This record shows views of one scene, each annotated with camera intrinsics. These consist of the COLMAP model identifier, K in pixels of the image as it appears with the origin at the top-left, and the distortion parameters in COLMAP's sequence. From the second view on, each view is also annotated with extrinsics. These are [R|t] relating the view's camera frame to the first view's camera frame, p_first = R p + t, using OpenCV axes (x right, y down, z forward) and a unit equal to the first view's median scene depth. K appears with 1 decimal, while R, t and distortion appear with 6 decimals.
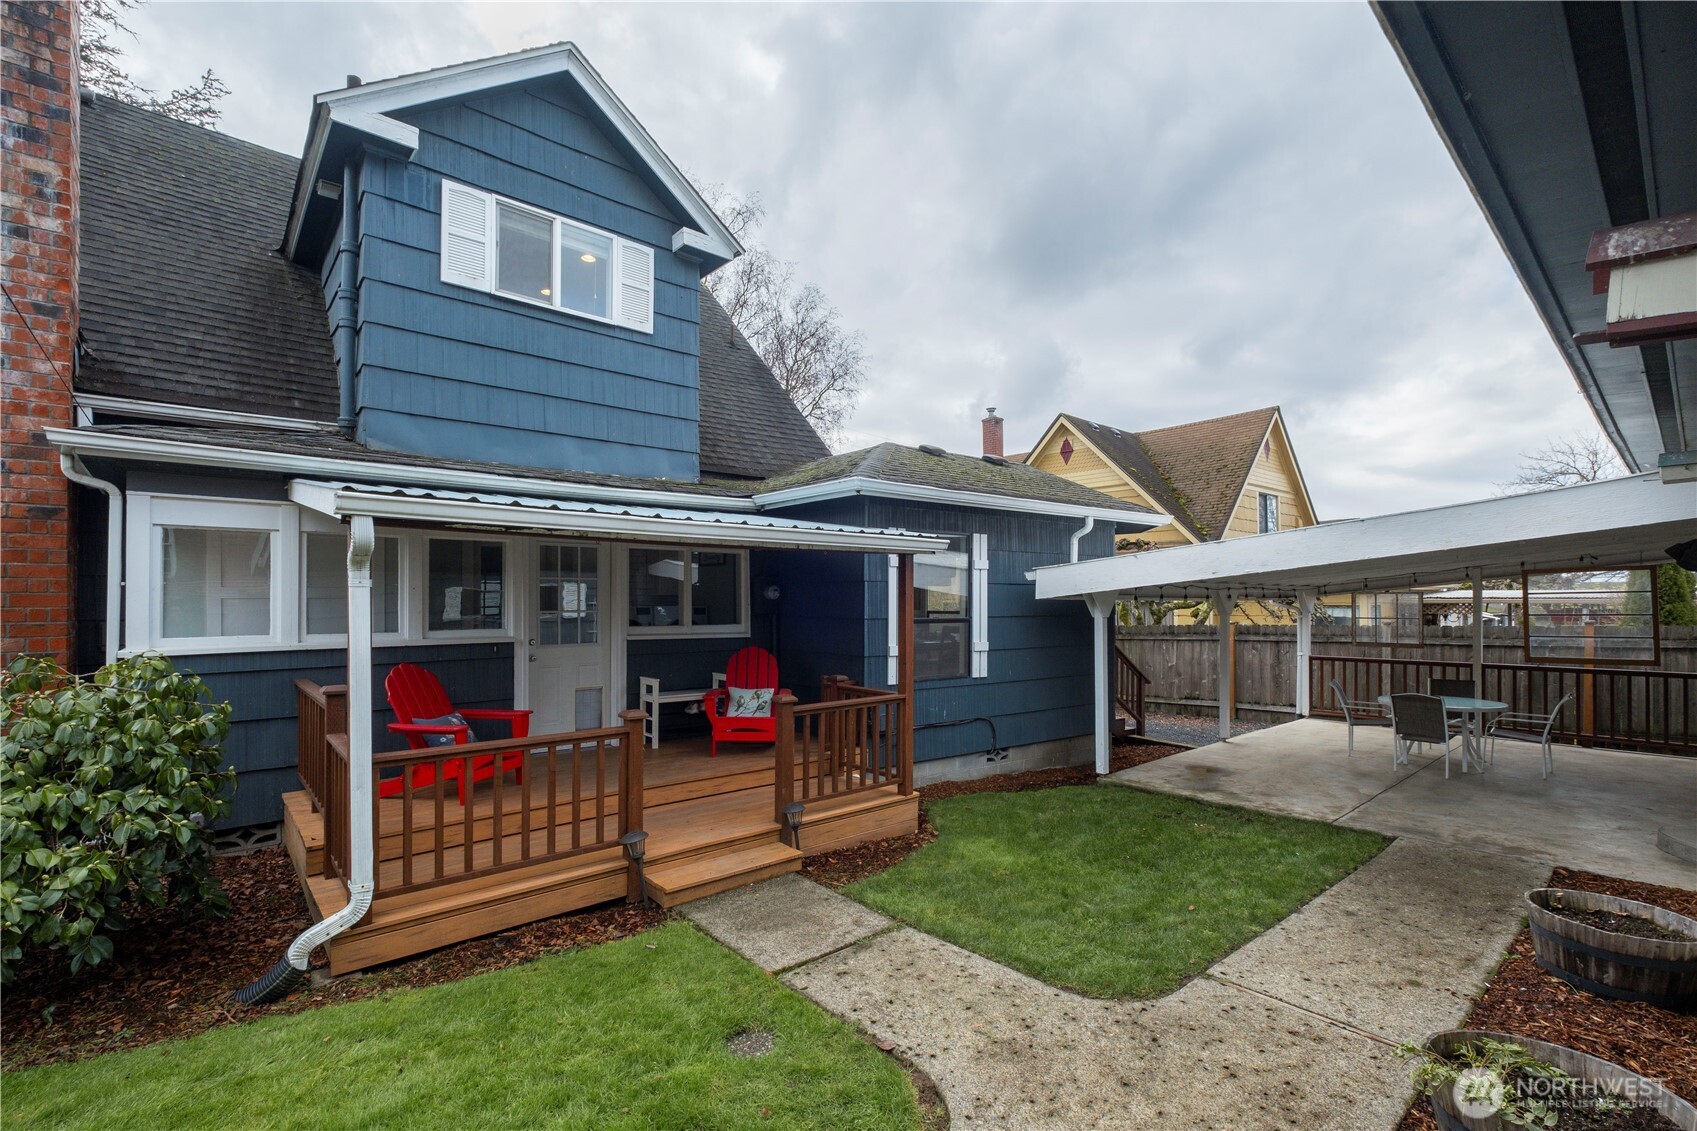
lens RADIAL K [[758.8, 0, 845.5], [0, 758.8, 592.5], [0, 0, 1]] dist [-0.000971, -0.000300]
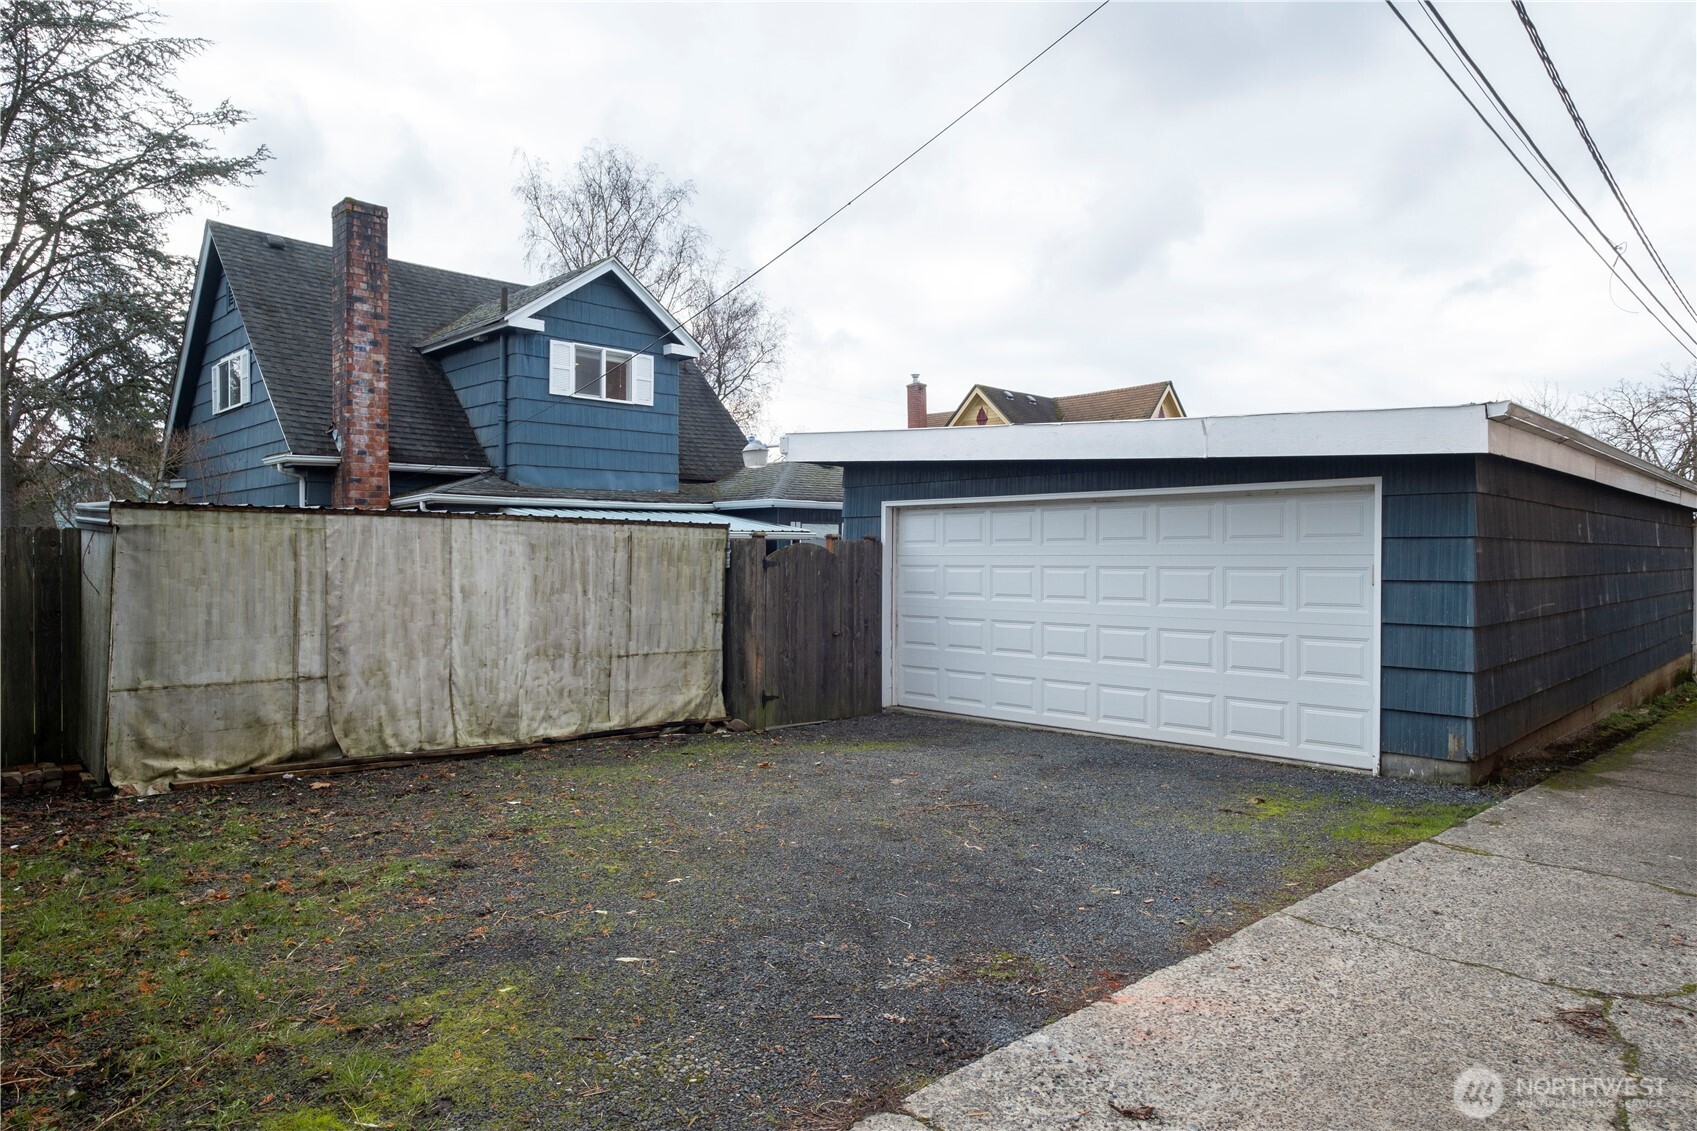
lens RADIAL K [[1005.5, 0, 849.7], [0, 1005.5, 557.0], [0, 0, 1]] dist [-0.000321, 0.000105]
pose [[0.997742, -0.004219, 0.067024, 0.032200], [0.003500, 0.999935, 0.010845, -0.026798], [-0.067066, -0.010586, 0.997692, -1.287922]]
